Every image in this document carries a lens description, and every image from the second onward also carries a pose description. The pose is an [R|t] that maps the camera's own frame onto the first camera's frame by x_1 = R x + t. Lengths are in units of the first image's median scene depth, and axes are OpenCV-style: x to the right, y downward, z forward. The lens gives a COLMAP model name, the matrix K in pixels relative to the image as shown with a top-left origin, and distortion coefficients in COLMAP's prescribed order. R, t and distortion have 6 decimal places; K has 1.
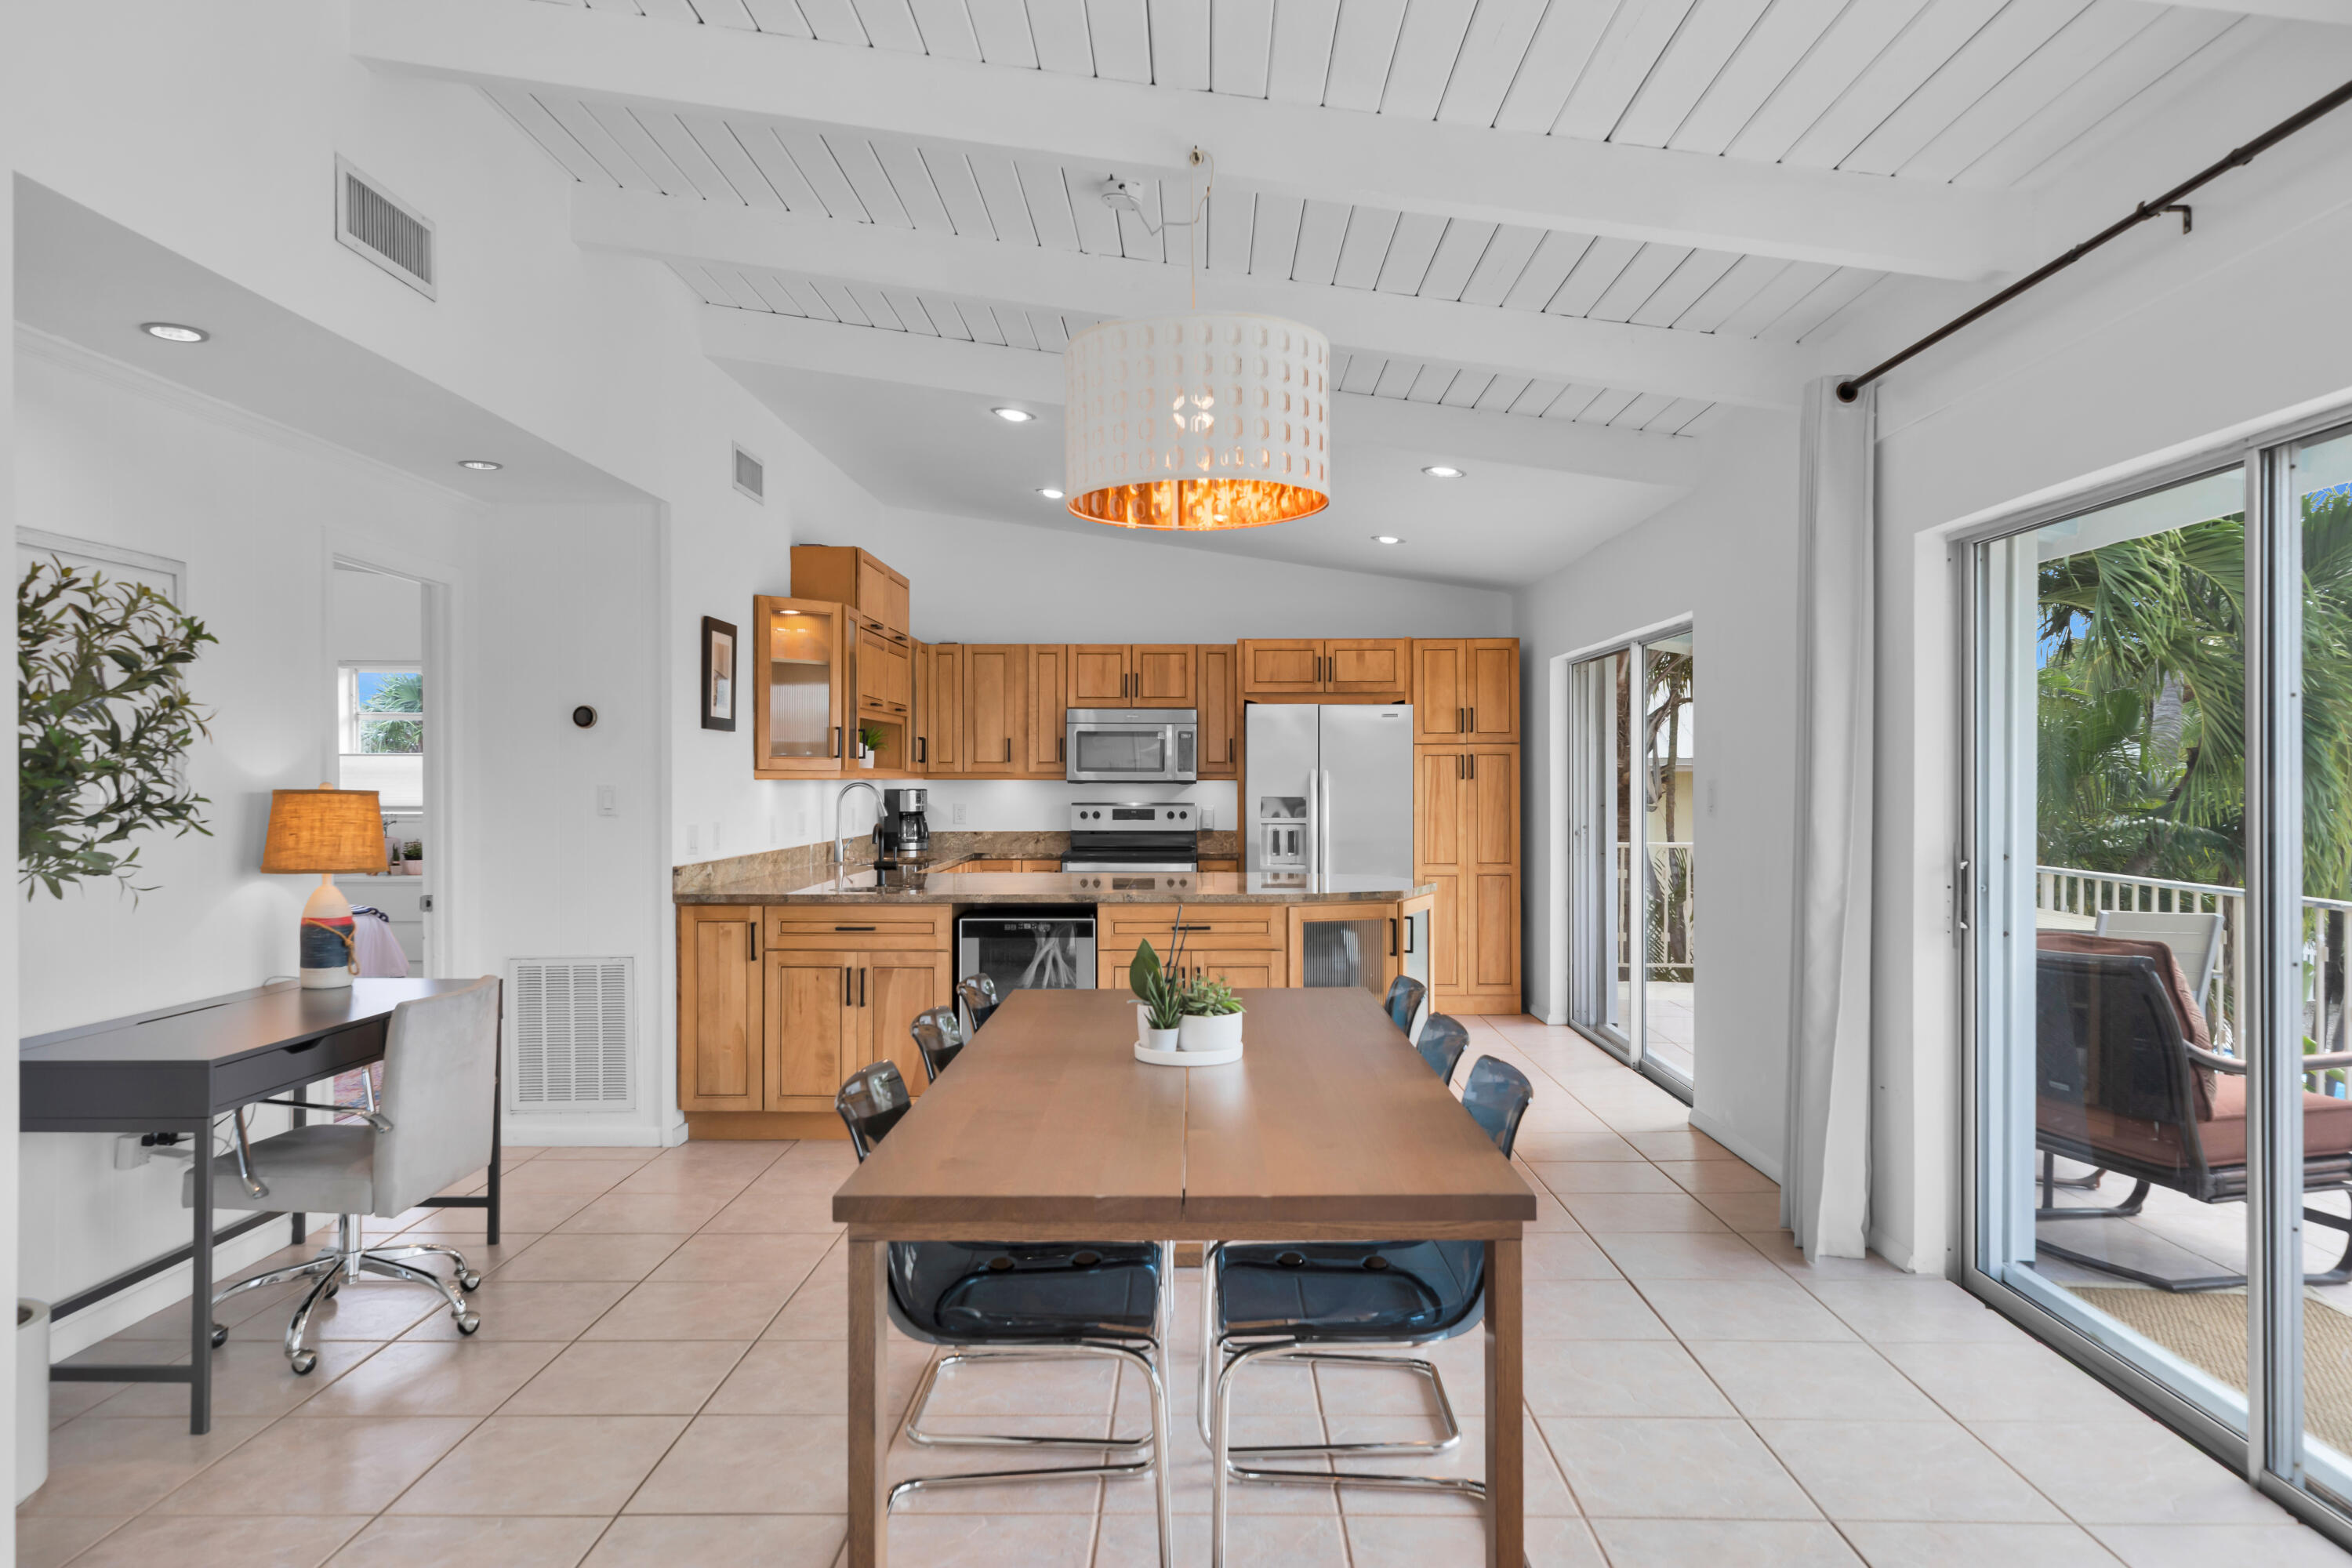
lens RADIAL K [[1555.3, 0, 1178.2], [0, 1555.3, 776.2], [0, 0, 1]] dist [0.007482, 0.001844]
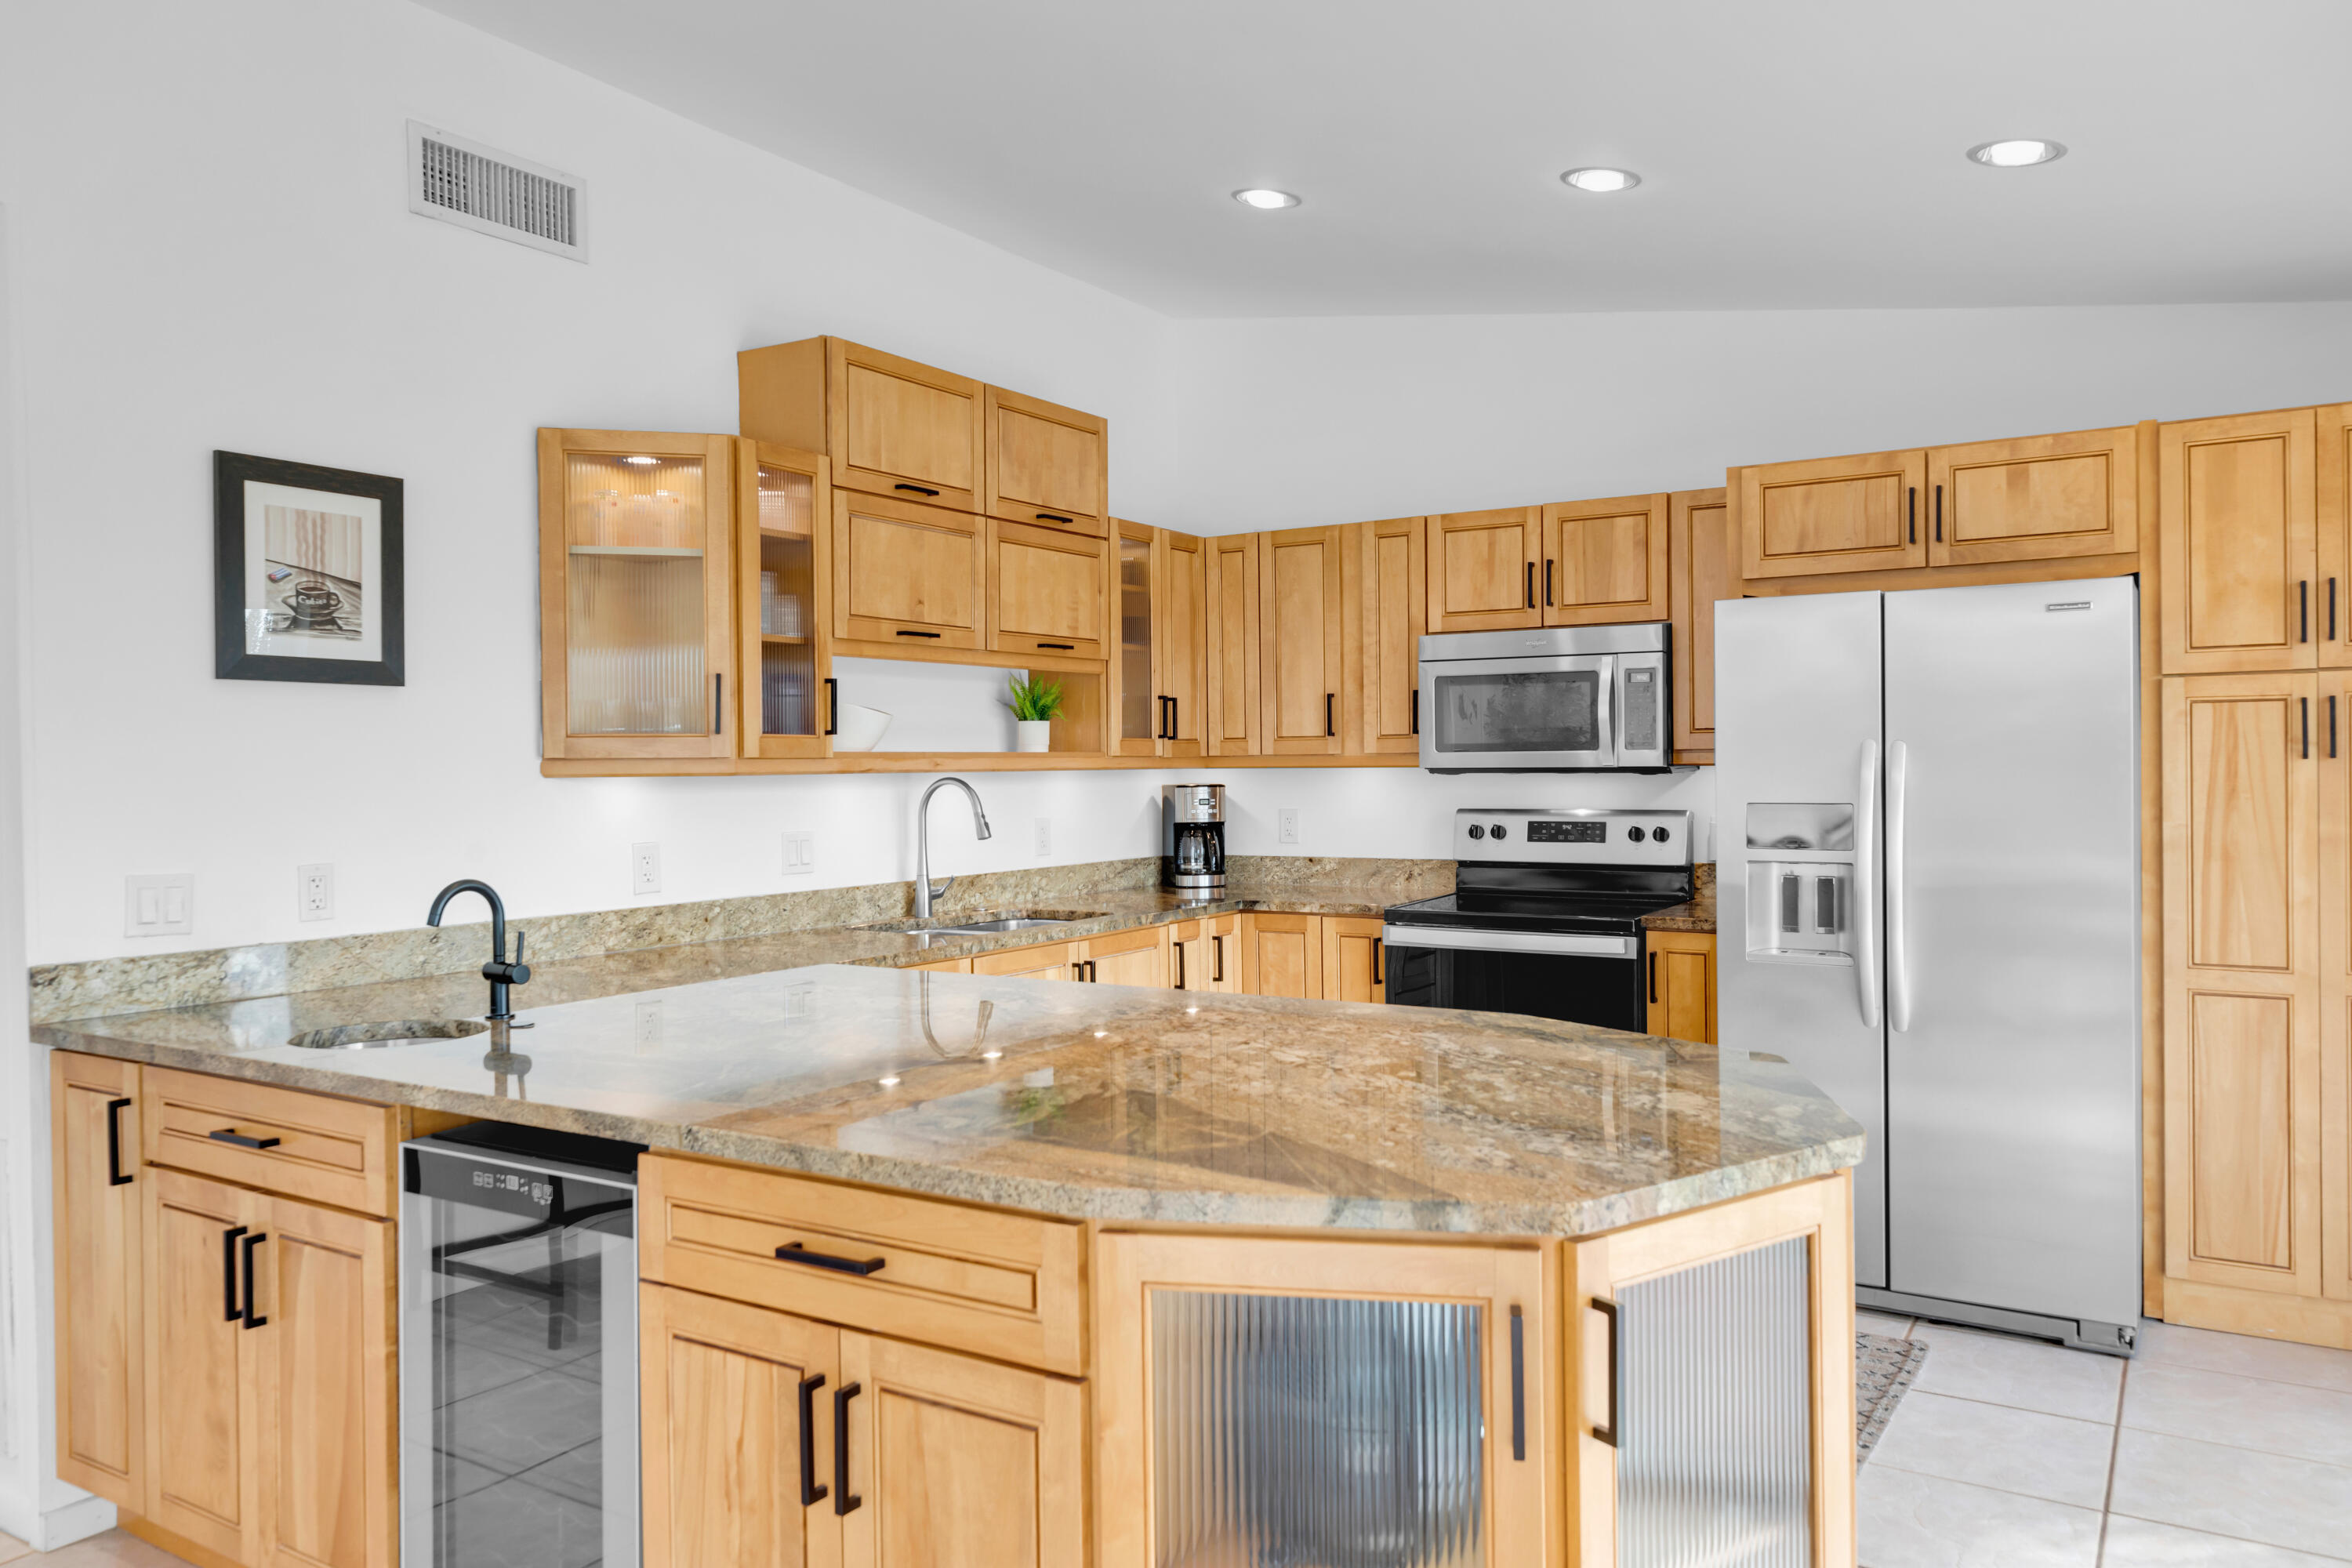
lens RADIAL K [[1630.3, 0, 1182.1], [0, 1630.3, 781.2], [0, 0, 1]] dist [0.010876, 0.001288]
pose [[0.854852, -0.003356, -0.518861, 0.154375], [0.011398, 0.999859, 0.012311, -0.000863], [0.518746, -0.016437, 0.854770, 0.488123]]
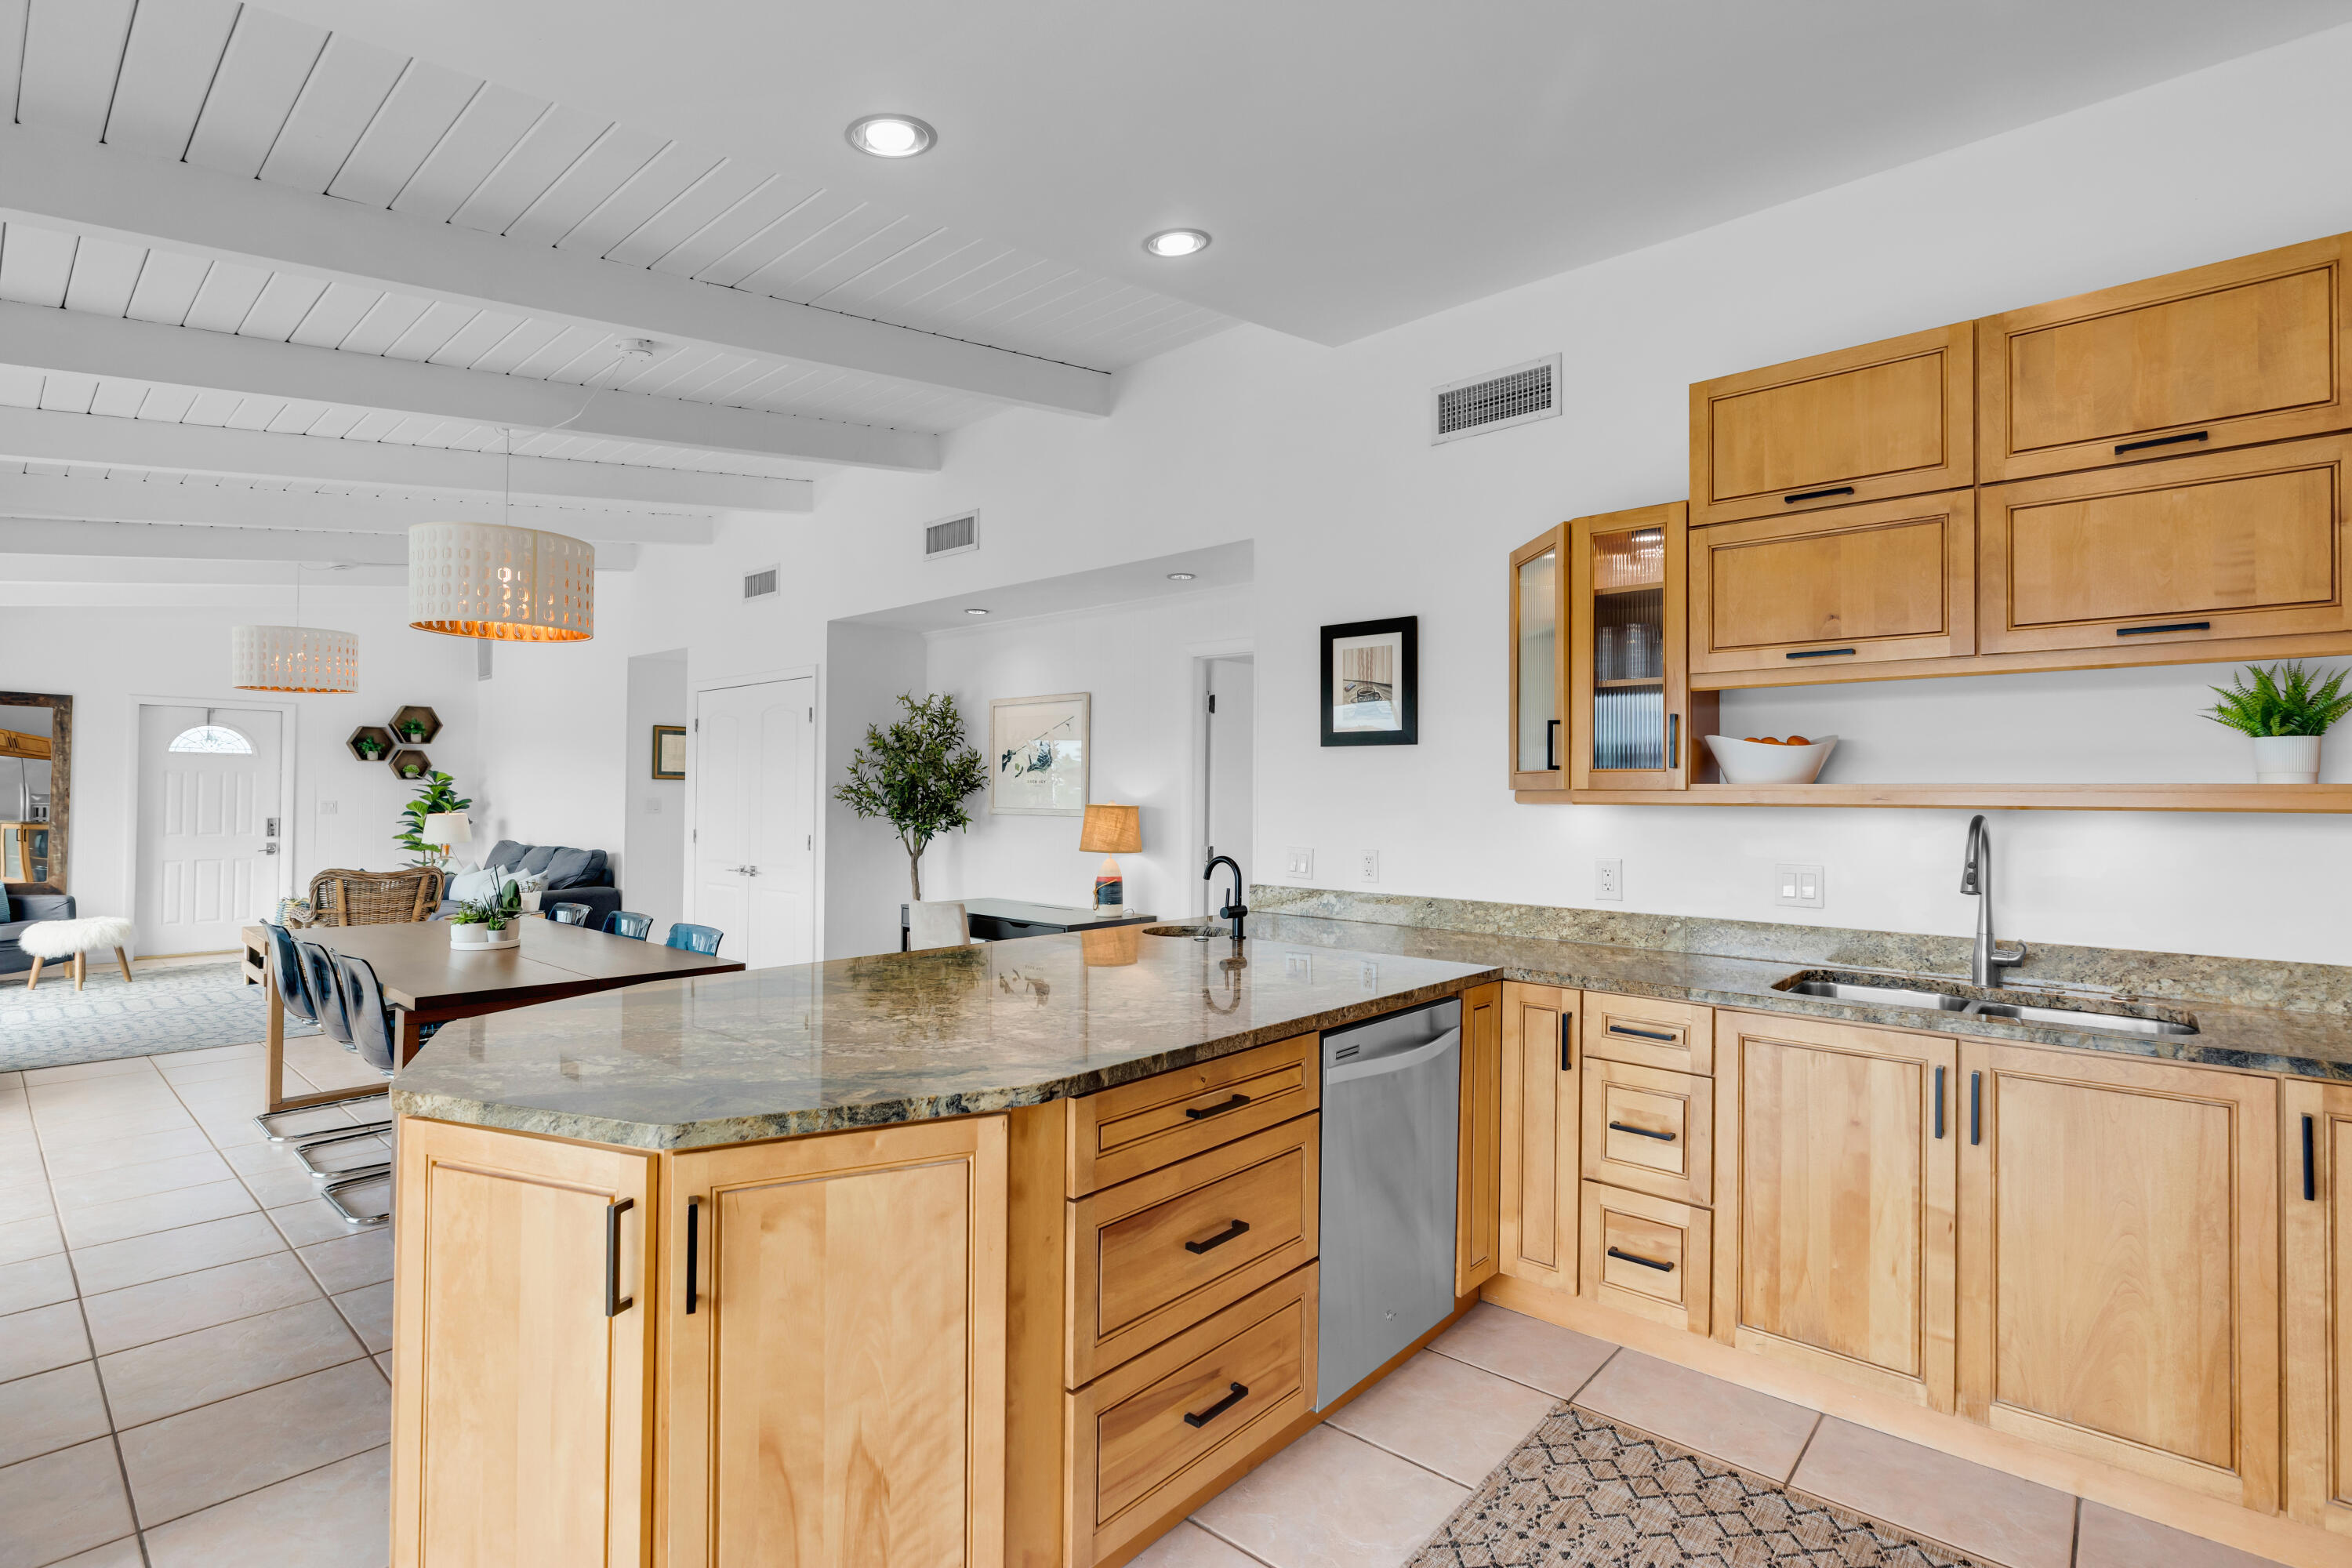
lens RADIAL K [[1093.3, 0, 1178.0], [0, 1093.3, 786.0], [0, 0, 1]] dist [0.019335, 0.000088]
pose [[-0.639661, -0.017070, -0.768467, 0.174204], [-0.009937, 0.999853, -0.013938, 0.001996], [0.768593, -0.001279, -0.639737, 0.928400]]
